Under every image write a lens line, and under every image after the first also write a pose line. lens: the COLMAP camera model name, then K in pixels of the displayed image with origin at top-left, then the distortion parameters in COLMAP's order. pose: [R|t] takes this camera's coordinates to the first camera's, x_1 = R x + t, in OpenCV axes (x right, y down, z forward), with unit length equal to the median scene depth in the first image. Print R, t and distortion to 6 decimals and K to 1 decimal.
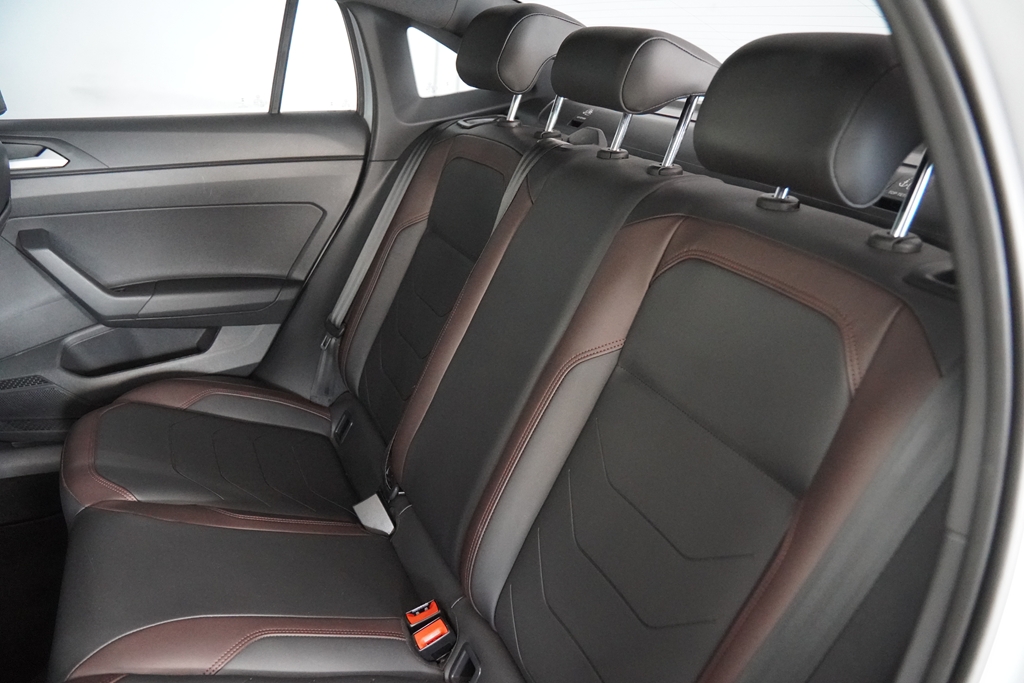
lens RADIAL K [[768.4, 0, 512.0], [0, 768.4, 341.5], [0, 0, 1]] dist [-0.138483, 0.103705]
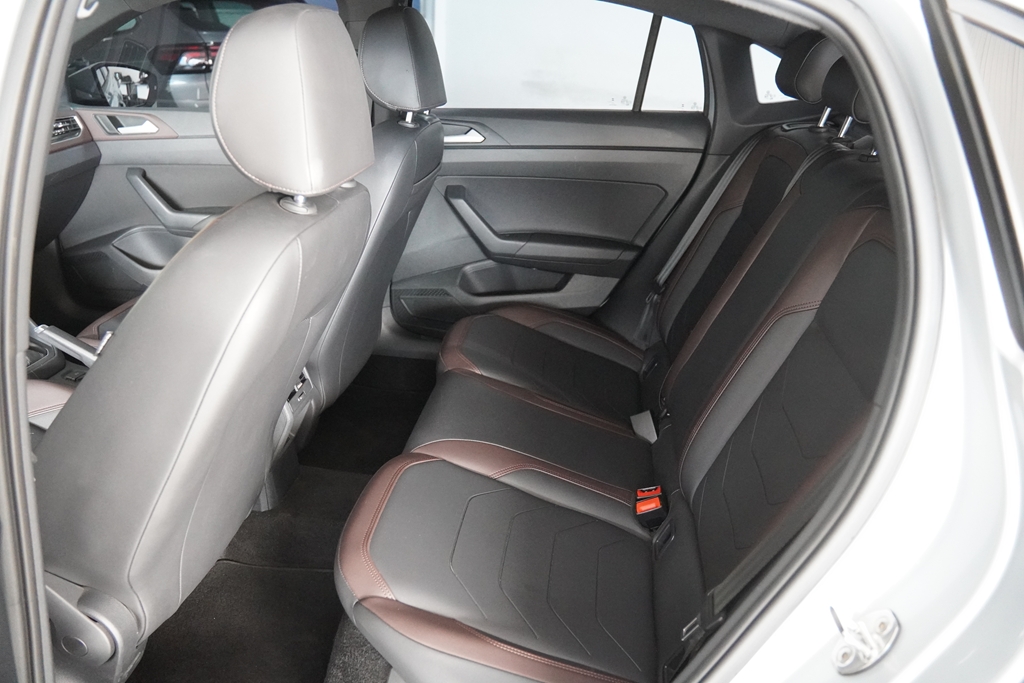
lens RADIAL K [[768.4, 0, 512.0], [0, 768.4, 341.5], [0, 0, 1]] dist [-0.138483, 0.103705]
pose [[0.855840, 0.166162, -0.489824, 0.192216], [-0.163369, 0.985357, 0.048816, 0.049818], [0.490762, 0.038243, 0.870454, -0.194107]]
